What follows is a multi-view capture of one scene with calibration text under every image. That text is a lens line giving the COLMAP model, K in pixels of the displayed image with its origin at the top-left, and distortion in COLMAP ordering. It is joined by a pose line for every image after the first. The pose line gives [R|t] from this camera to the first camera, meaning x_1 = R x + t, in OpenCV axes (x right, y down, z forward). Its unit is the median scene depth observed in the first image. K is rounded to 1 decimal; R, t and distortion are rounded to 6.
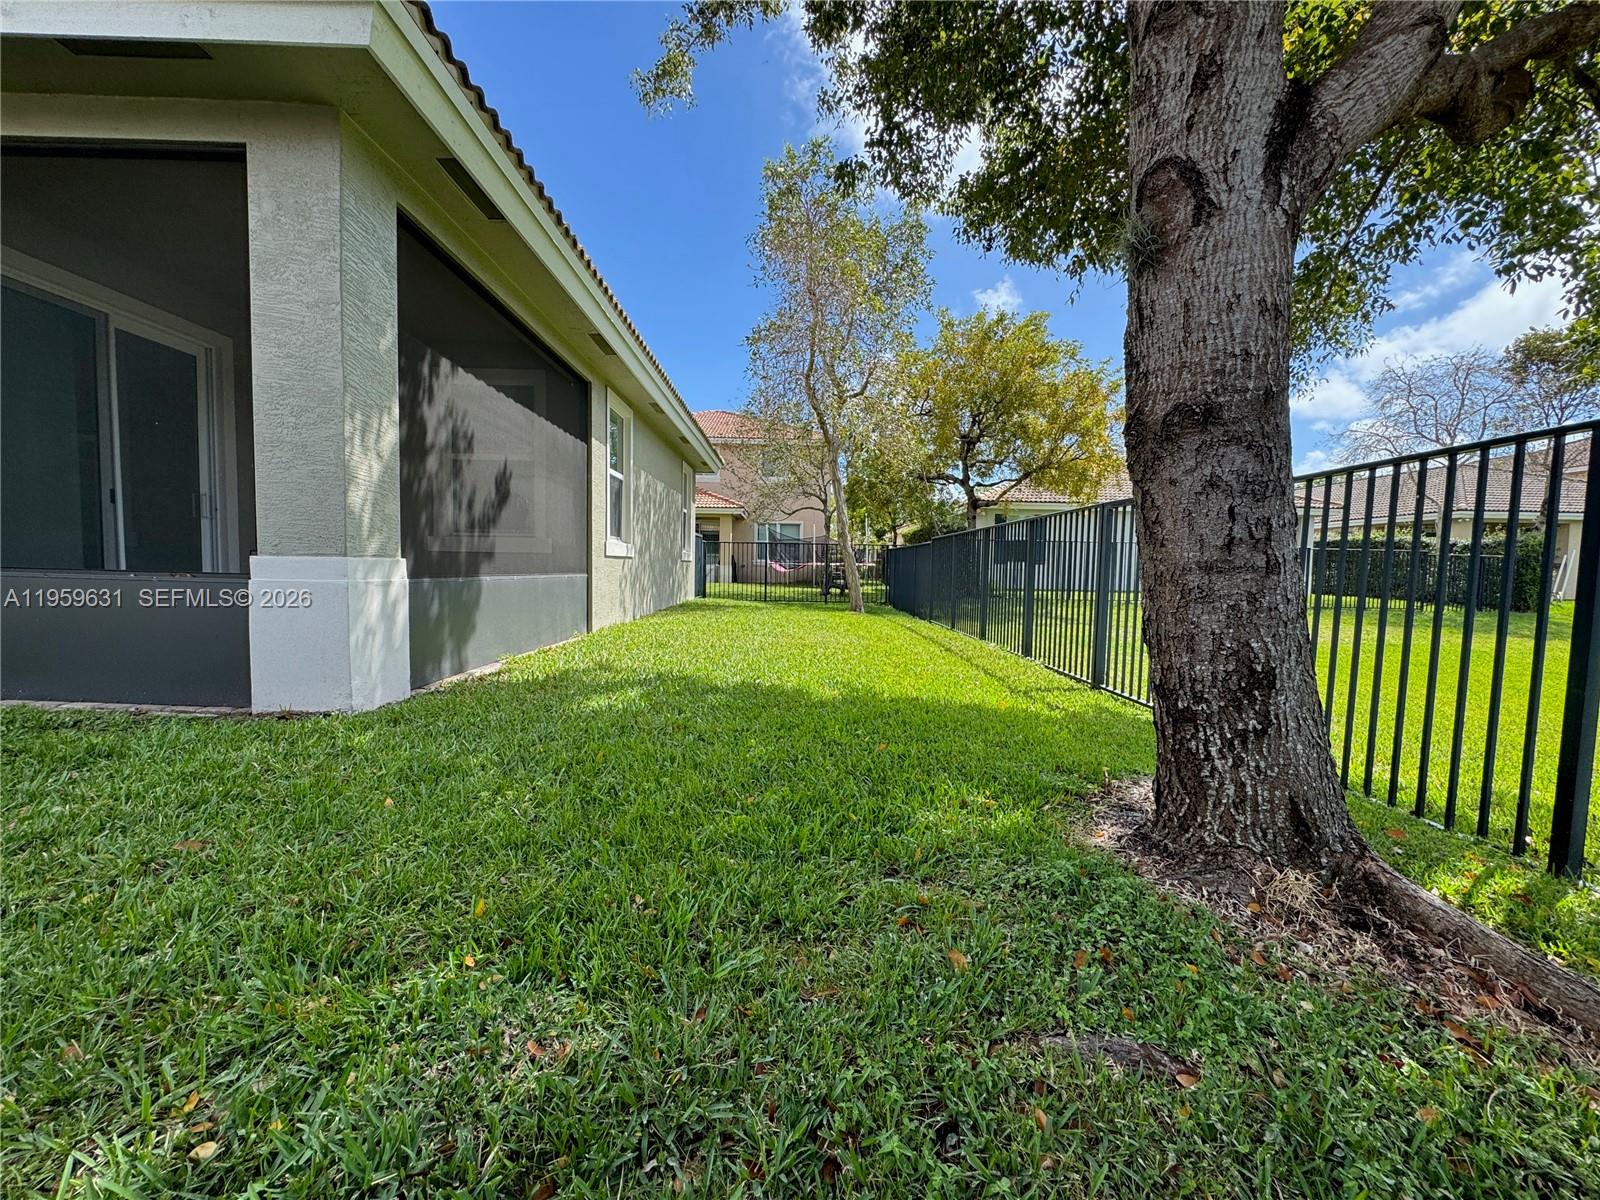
lens RADIAL K [[638.6, 0, 800.0], [0, 638.6, 600.0], [0, 0, 1]] dist [0.000424, 0.000075]
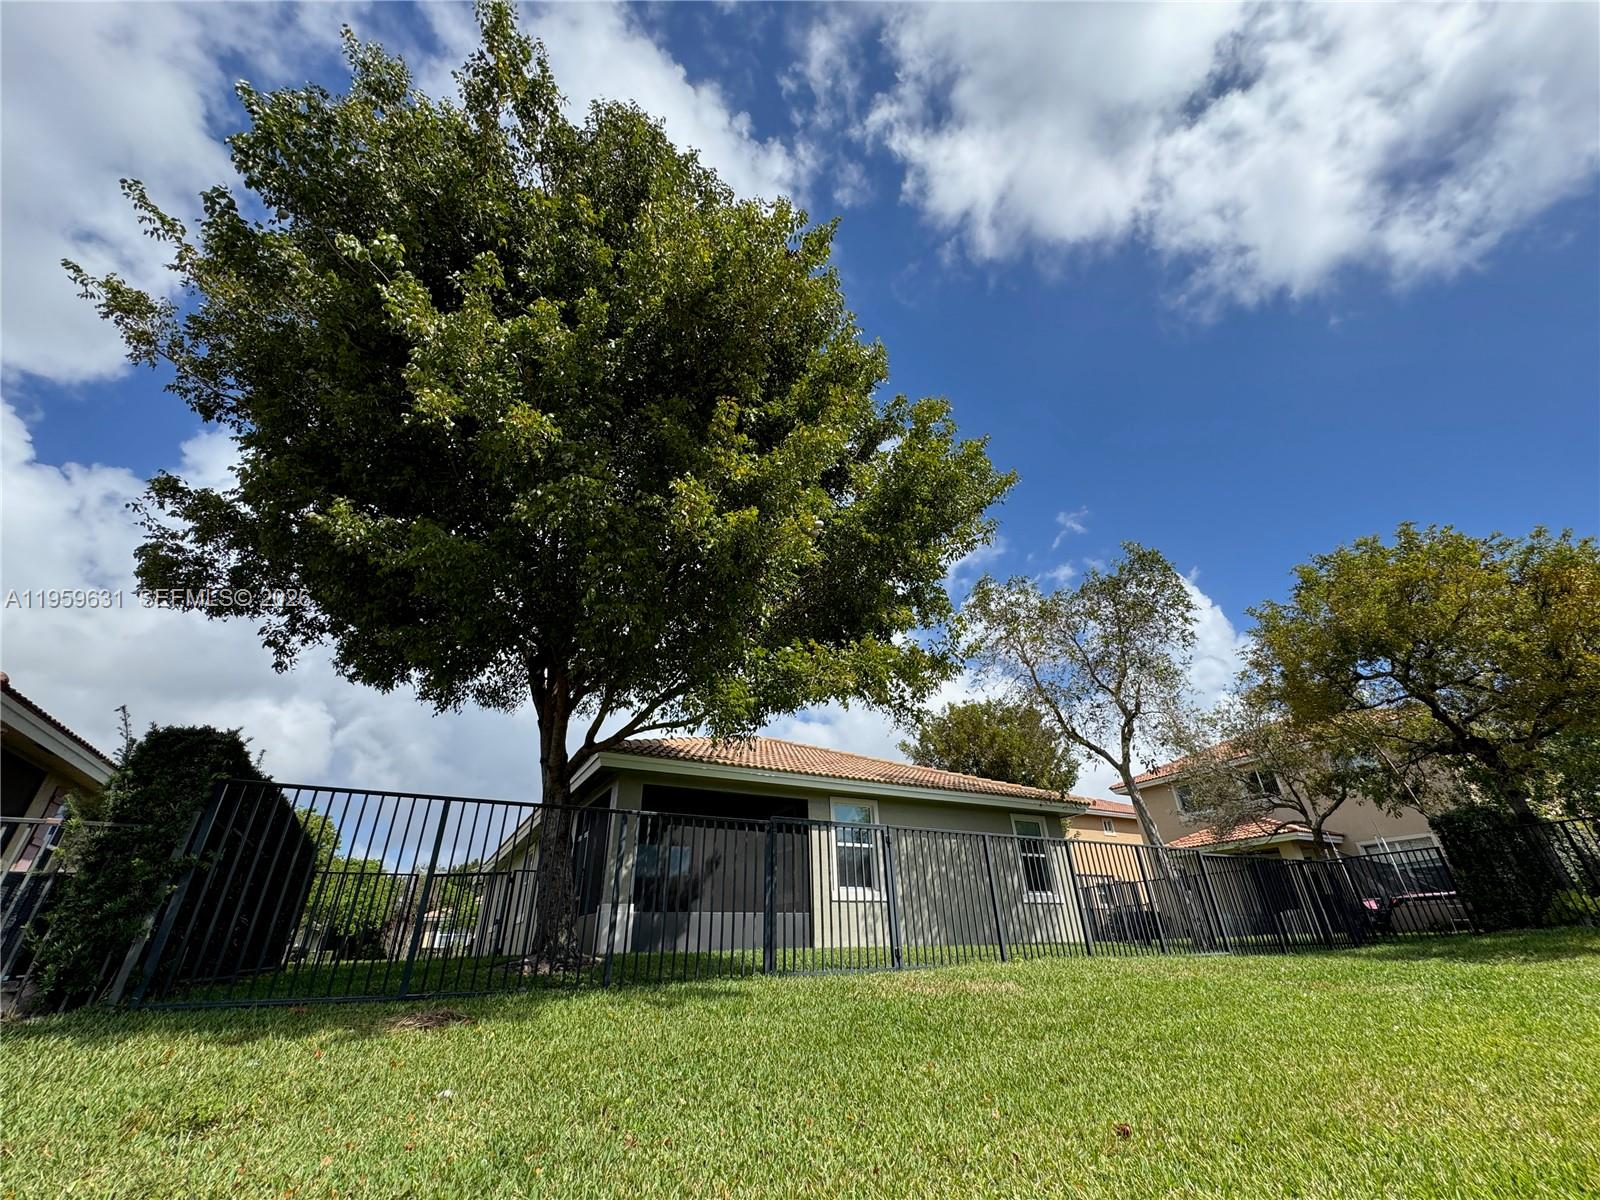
lens RADIAL K [[638.6, 0, 800.0], [0, 638.6, 600.0], [0, 0, 1]] dist [0.000424, 0.000075]
pose [[0.487374, -0.456166, -0.744566, 1.276535], [-0.001833, 0.852157, -0.523283, 0.132183], [0.873192, 0.256399, 0.414483, 0.049634]]
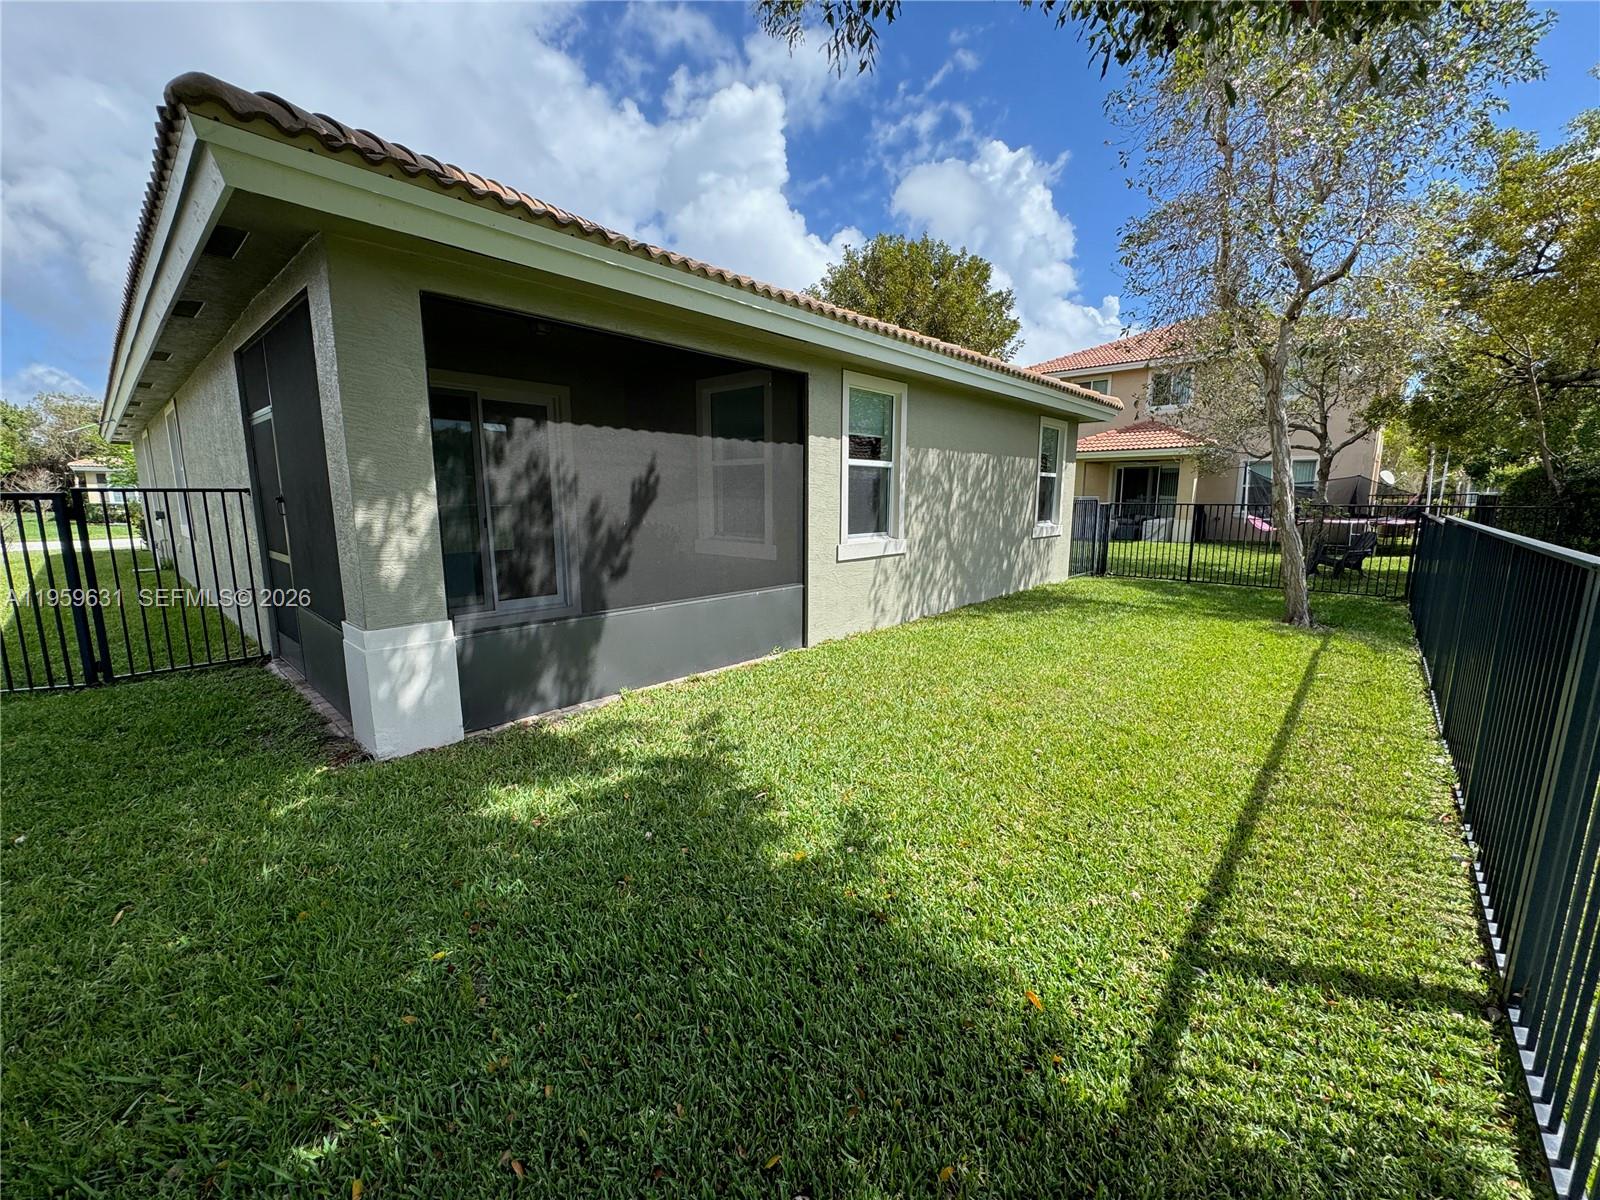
lens RADIAL K [[638.6, 0, 800.0], [0, 638.6, 600.0], [0, 0, 1]] dist [0.000424, 0.000075]
pose [[0.733630, 0.095815, -0.672761, 0.290386], [-0.025081, 0.993153, 0.114095, -0.121808], [0.679086, -0.066830, 0.731010, 0.306436]]
